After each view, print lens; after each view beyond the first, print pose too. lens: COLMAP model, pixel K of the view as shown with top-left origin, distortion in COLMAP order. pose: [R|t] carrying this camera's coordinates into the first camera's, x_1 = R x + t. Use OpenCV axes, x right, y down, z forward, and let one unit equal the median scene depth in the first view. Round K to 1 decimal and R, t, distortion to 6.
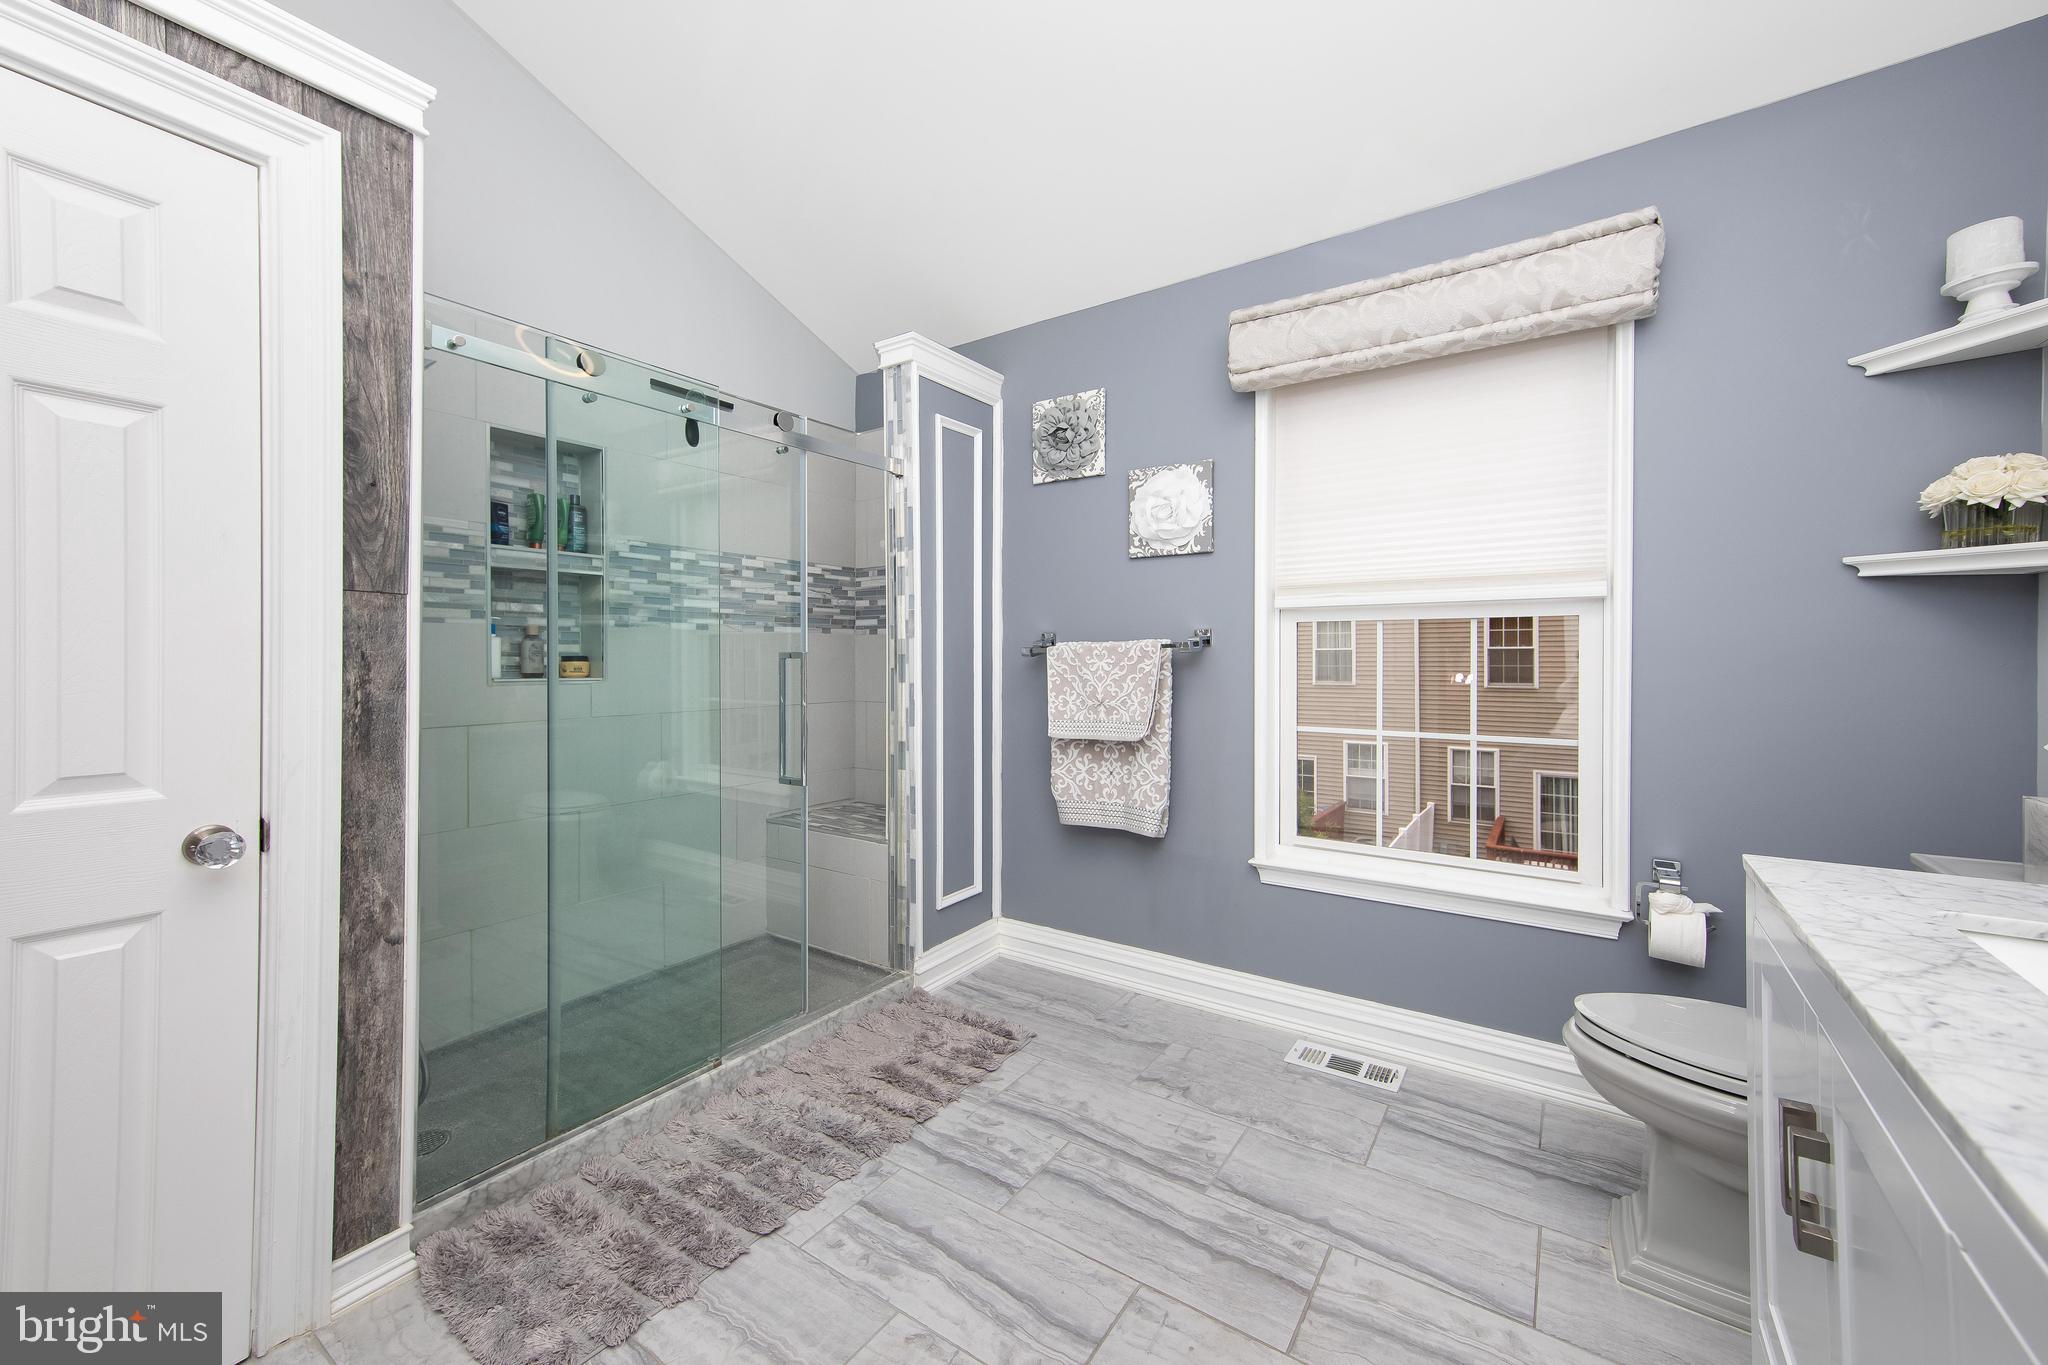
lens RADIAL K [[797.9, 0, 1023.3], [0, 797.9, 663.3], [0, 0, 1]] dist [0.002030, 0.006660]
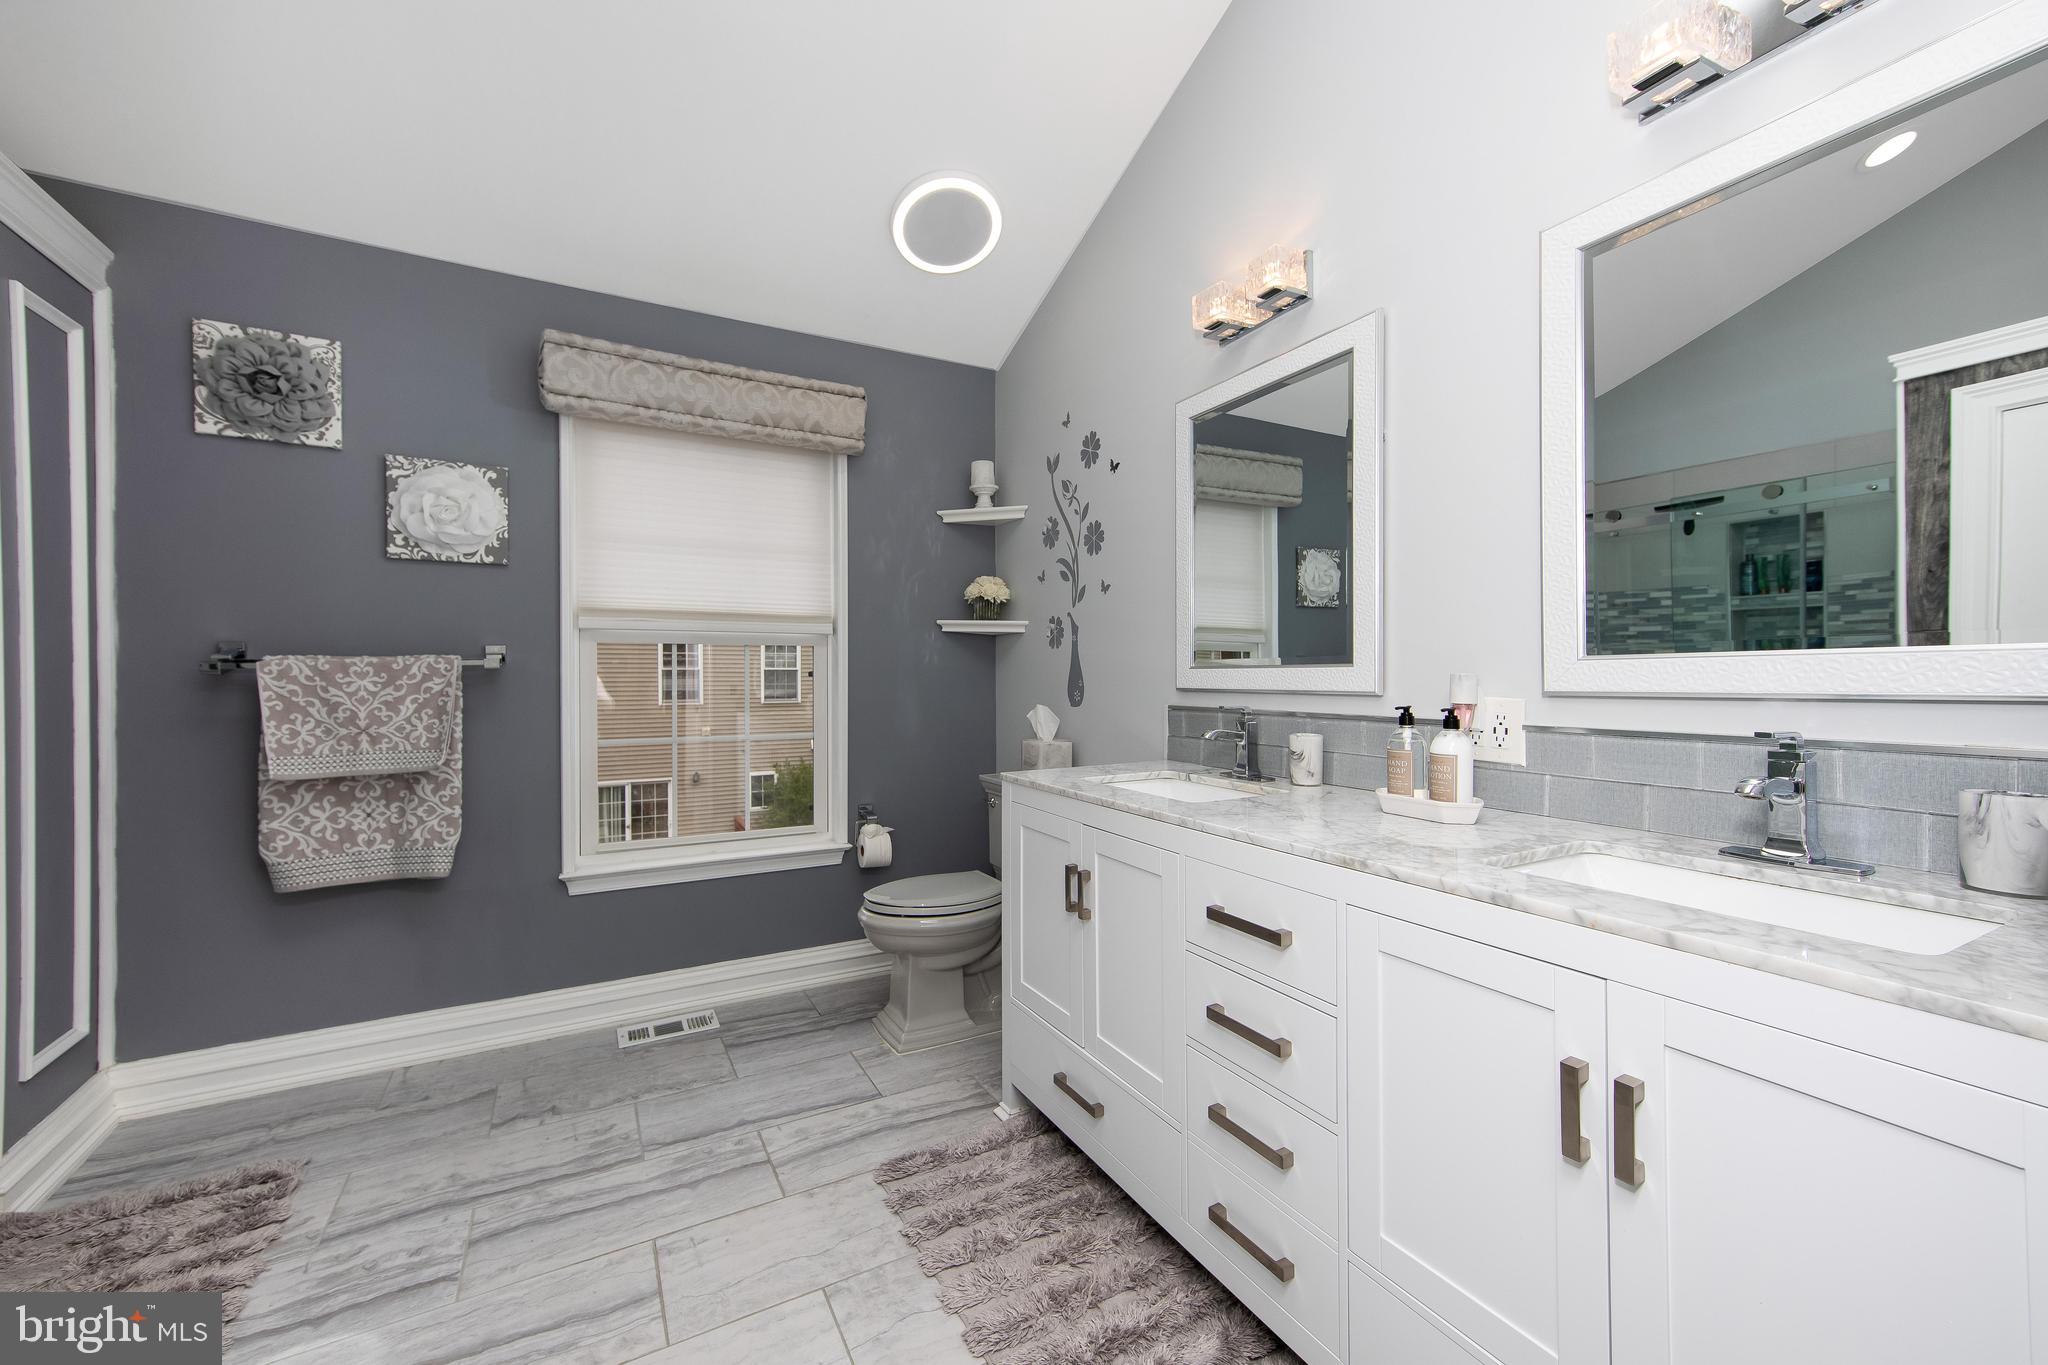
lens RADIAL K [[797.3, 0, 1008.2], [0, 797.3, 683.3], [0, 0, 1]] dist [0.001571, 0.005765]
pose [[0.454477, -0.006689, 0.890733, -0.378528], [0.007313, 0.999966, 0.003778, 0.002784], [-0.890728, 0.004796, 0.454511, 0.034750]]
